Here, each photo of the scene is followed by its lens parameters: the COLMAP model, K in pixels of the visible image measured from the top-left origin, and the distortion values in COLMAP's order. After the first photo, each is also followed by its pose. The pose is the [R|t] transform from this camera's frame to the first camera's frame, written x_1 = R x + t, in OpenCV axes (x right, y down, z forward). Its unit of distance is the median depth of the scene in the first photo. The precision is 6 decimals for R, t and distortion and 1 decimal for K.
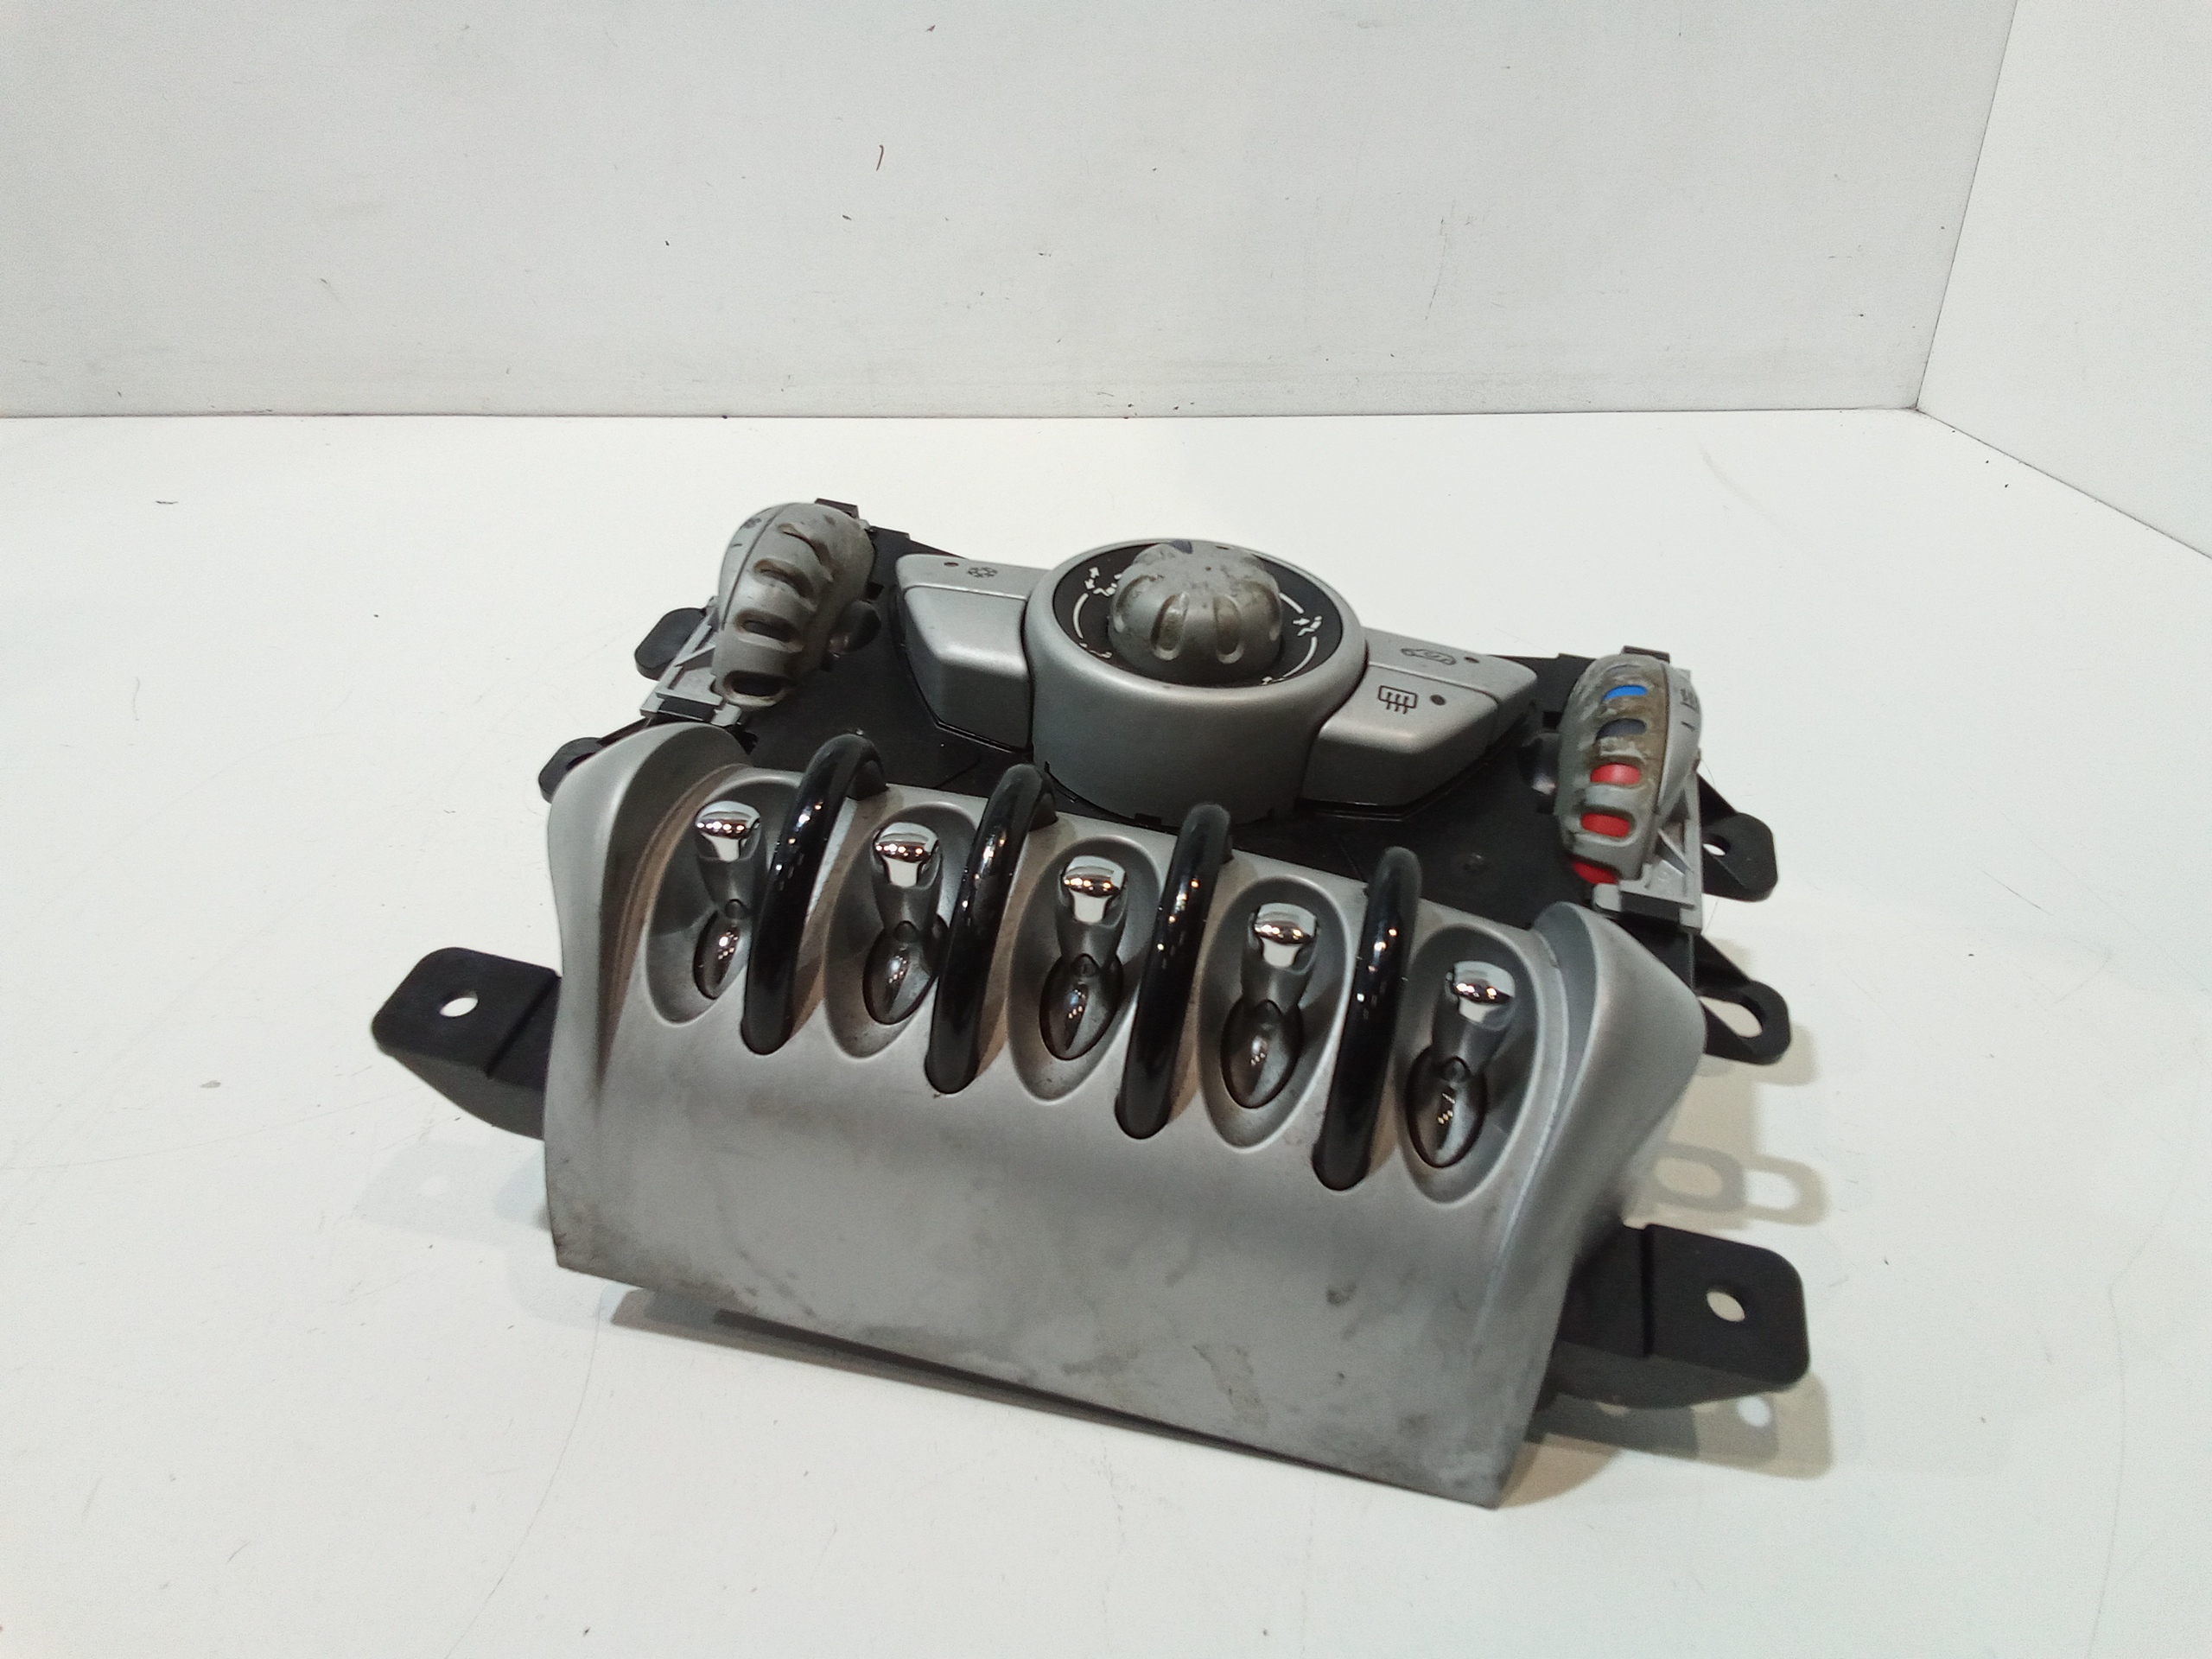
lens RADIAL K [[1541.7, 0, 1106.0], [0, 1541.7, 829.5], [0, 0, 1]] dist [0.077854, -0.090016]
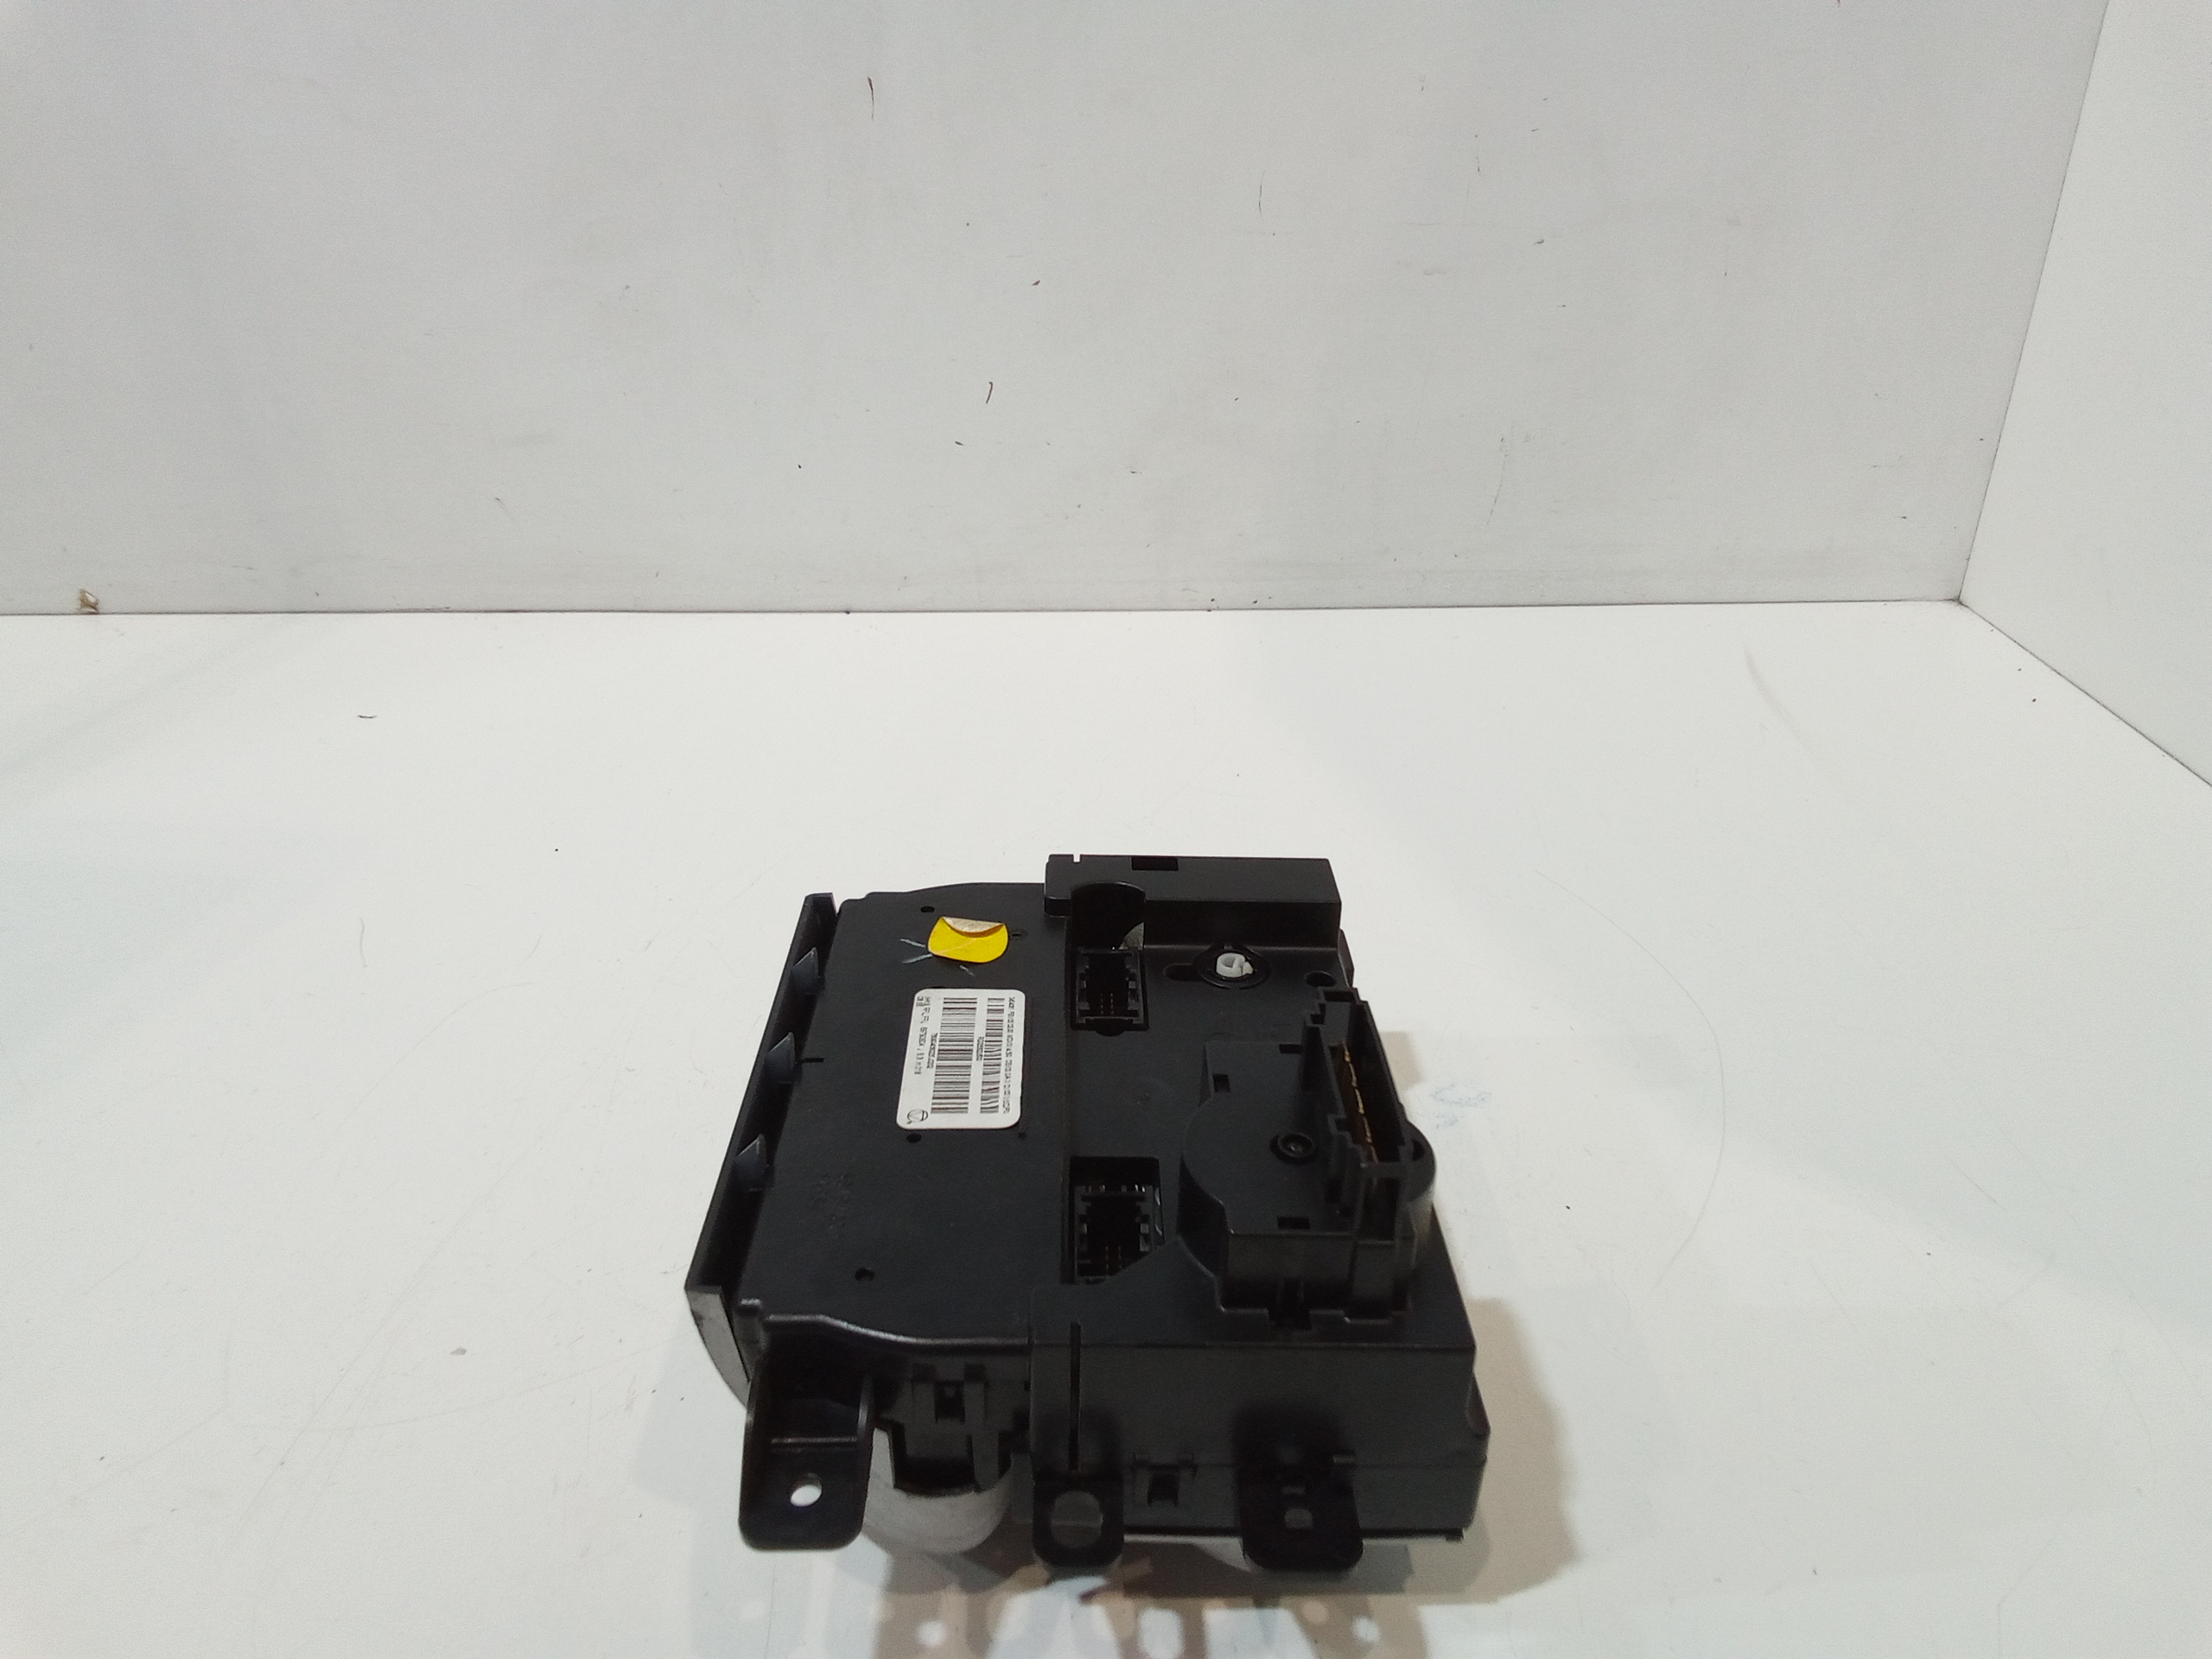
lens RADIAL K [[1541.7, 0, 1106.0], [0, 1541.7, 829.5], [0, 0, 1]] dist [0.077854, -0.090016]
pose [[0.998283, 0.008811, -0.057900, 0.004890], [-0.009424, 0.999902, -0.010315, -0.100998], [0.057804, 0.010843, 0.998269, -0.090210]]
